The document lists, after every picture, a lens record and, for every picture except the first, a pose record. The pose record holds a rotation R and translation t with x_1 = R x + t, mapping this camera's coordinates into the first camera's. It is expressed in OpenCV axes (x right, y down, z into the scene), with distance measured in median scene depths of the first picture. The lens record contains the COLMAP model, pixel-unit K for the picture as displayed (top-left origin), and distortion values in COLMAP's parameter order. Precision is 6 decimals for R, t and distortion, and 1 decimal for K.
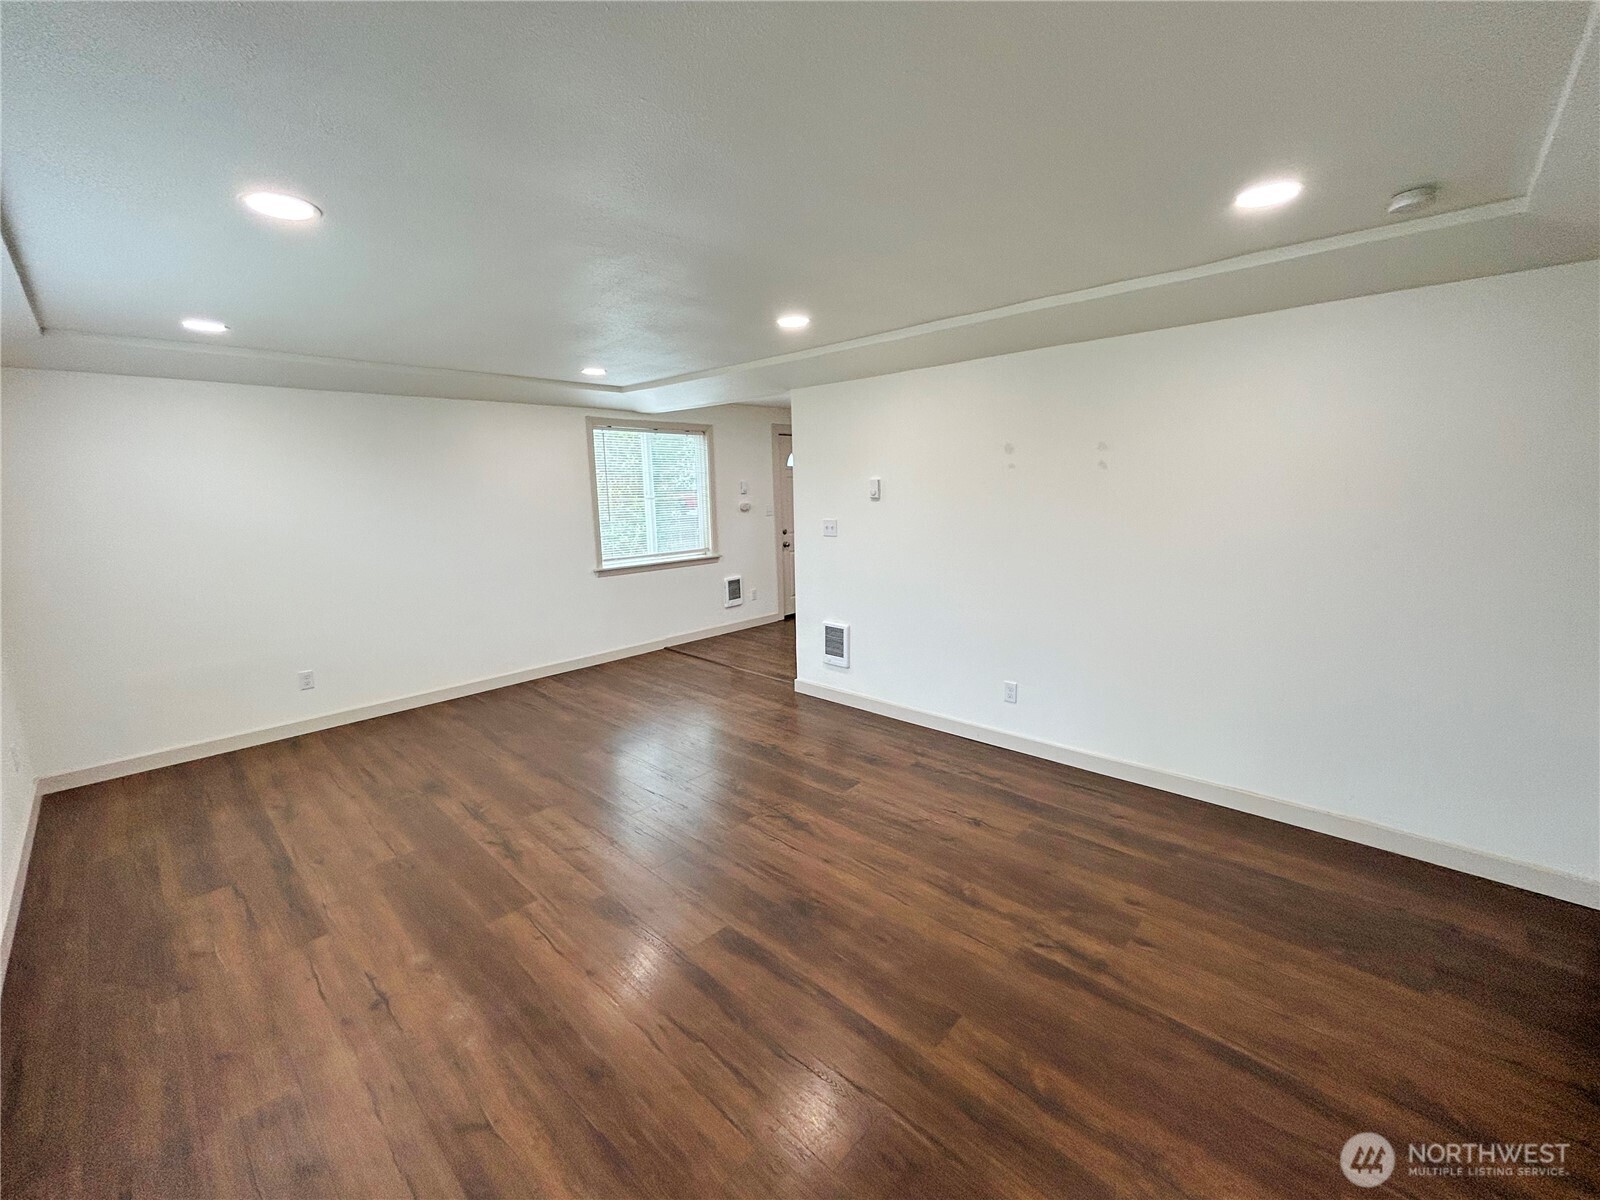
lens RADIAL K [[646.9, 0, 799.8], [0, 646.9, 597.2], [0, 0, 1]] dist [0.000727, -0.000778]
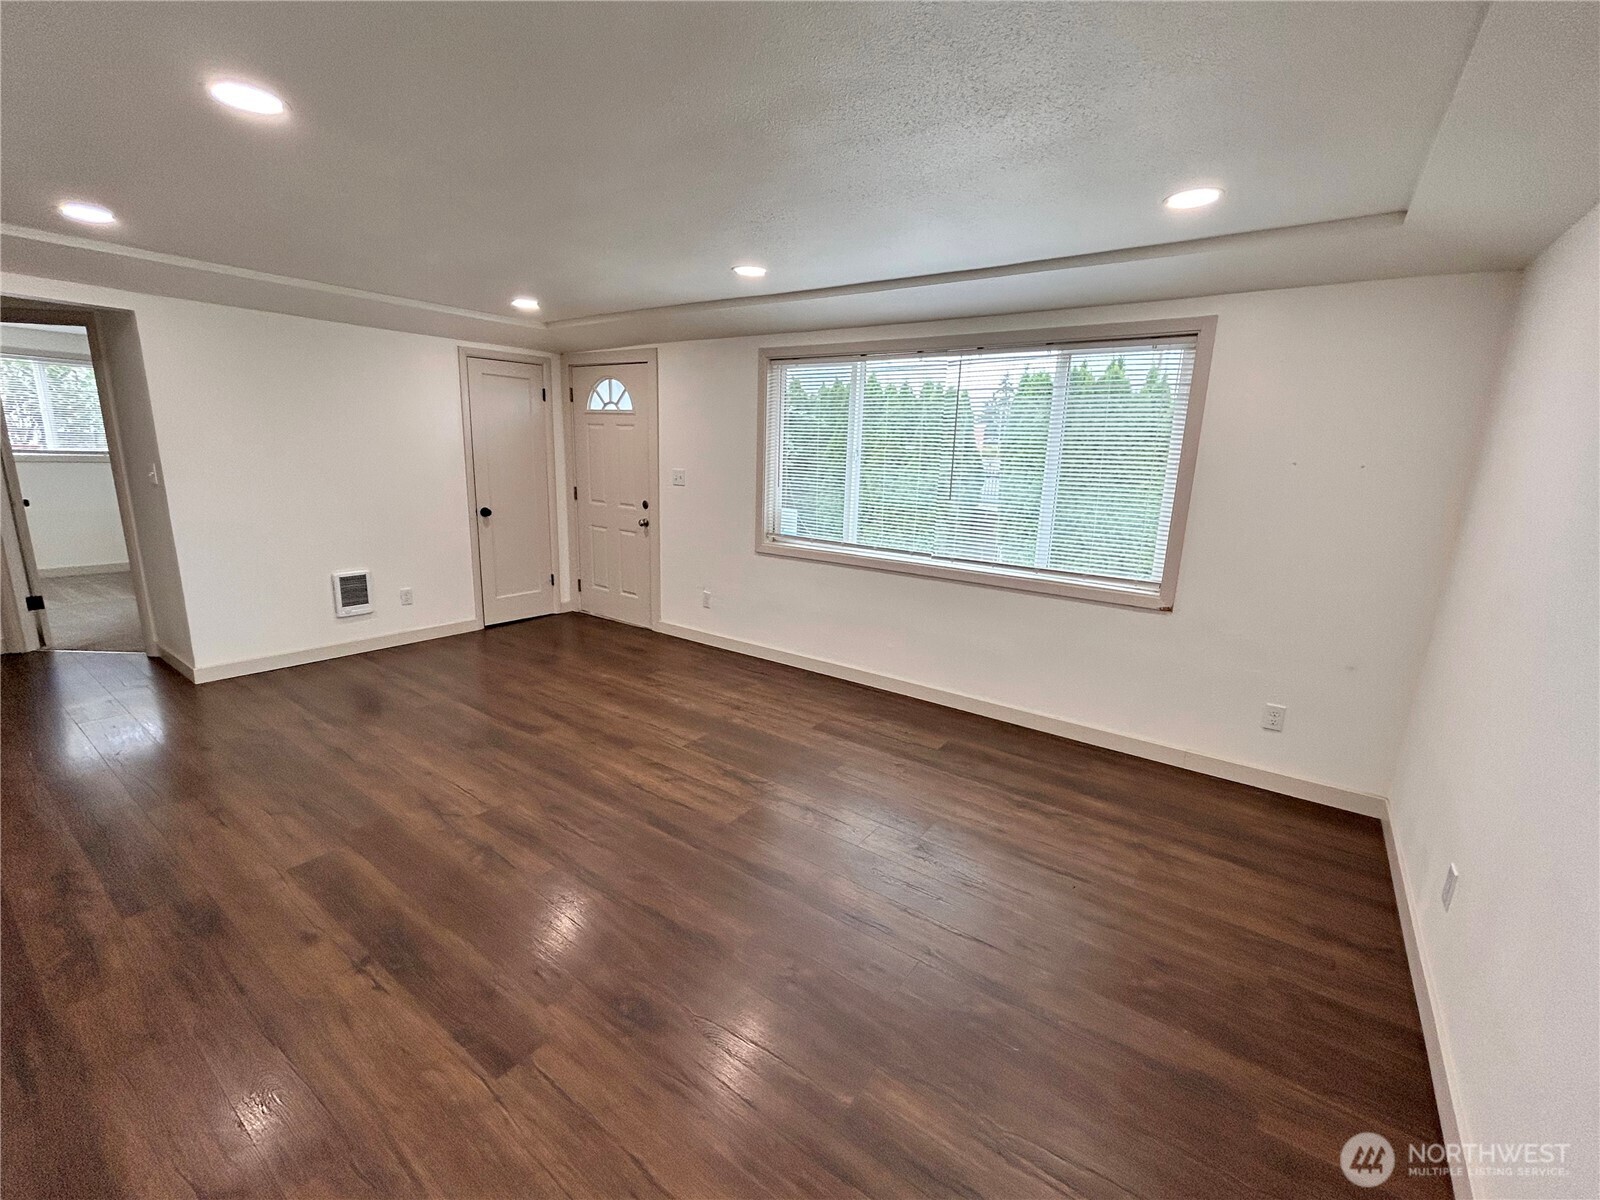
lens RADIAL K [[687.7, 0, 805.9], [0, 687.7, 594.1], [0, 0, 1]] dist [0.001799, 0.000206]
pose [[-0.991308, 0.023715, -0.129410, -0.404947], [-0.028946, 0.920207, 0.390359, -0.311803], [0.128341, 0.390712, -0.911522, 1.838597]]
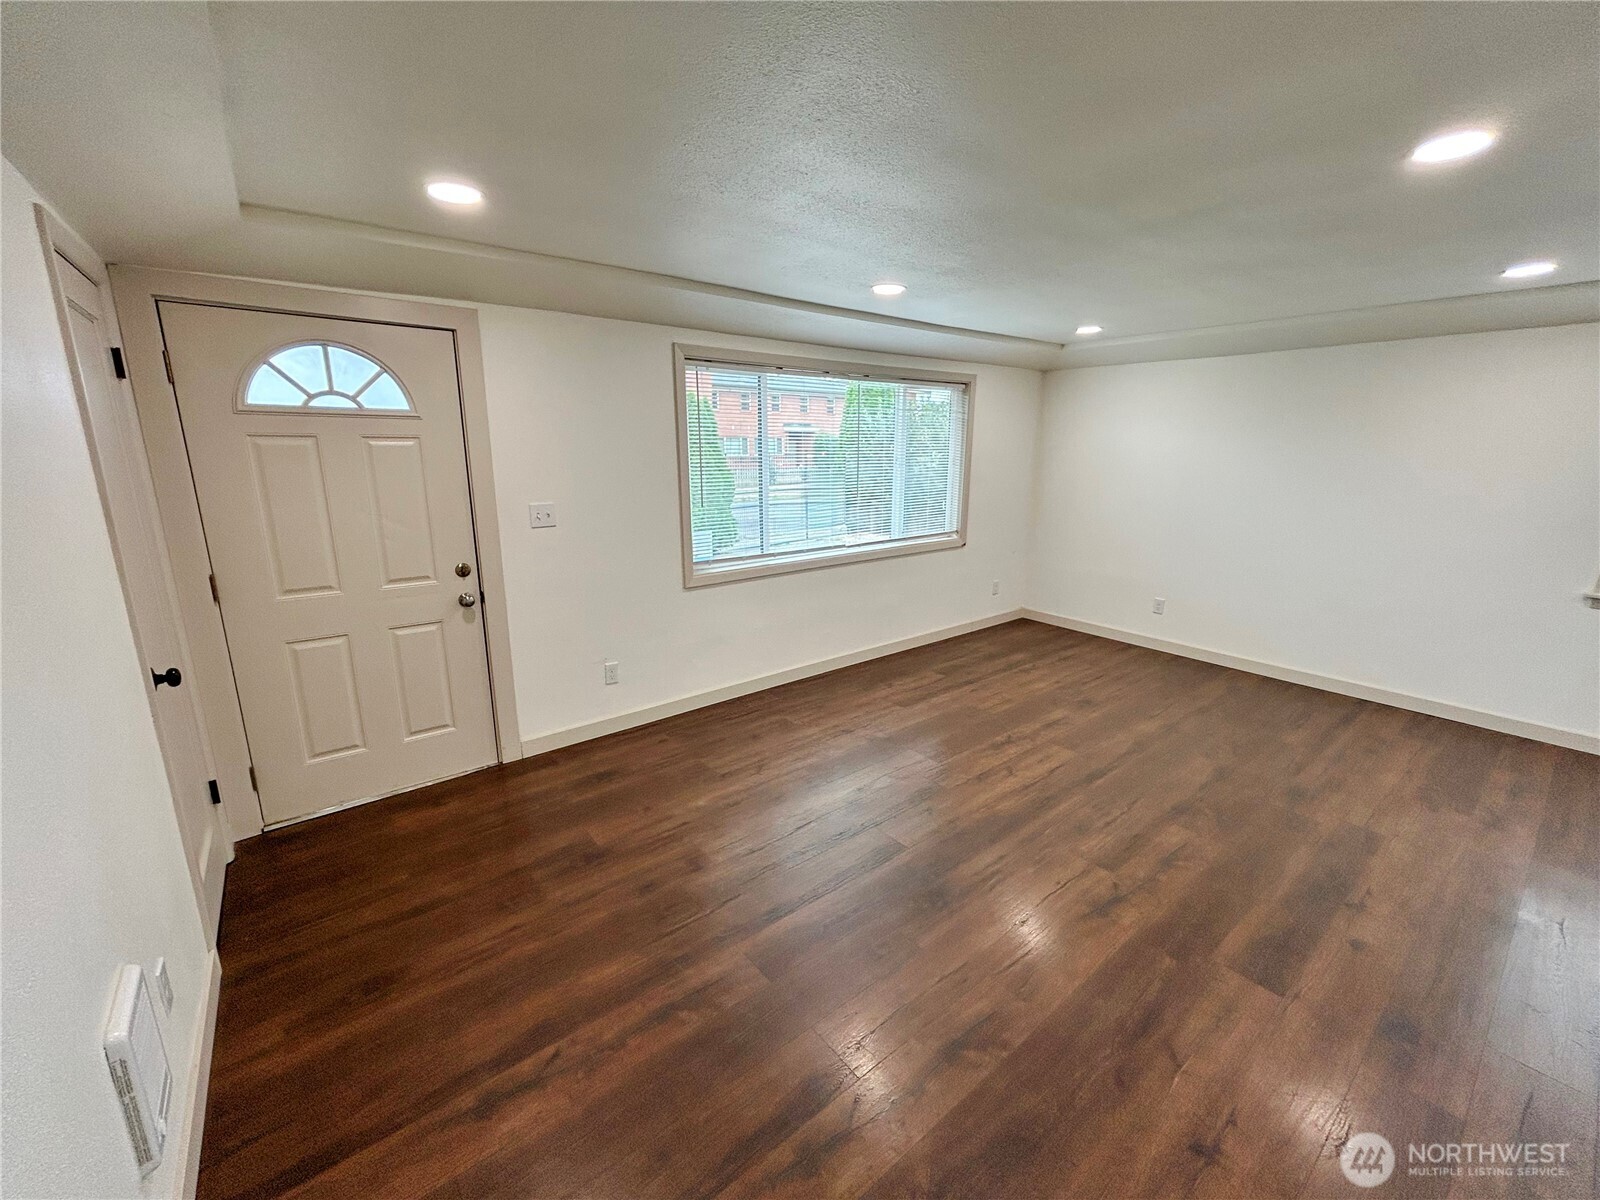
lens RADIAL K [[646.9, 0, 805.6], [0, 646.9, 594.3], [0, 0, 1]] dist [0.000727, -0.000778]
pose [[-0.137848, 0.247631, -0.958998, 0.692511], [-0.180128, 0.945826, 0.270122, -0.143723], [0.973936, 0.209979, -0.085775, 0.650507]]
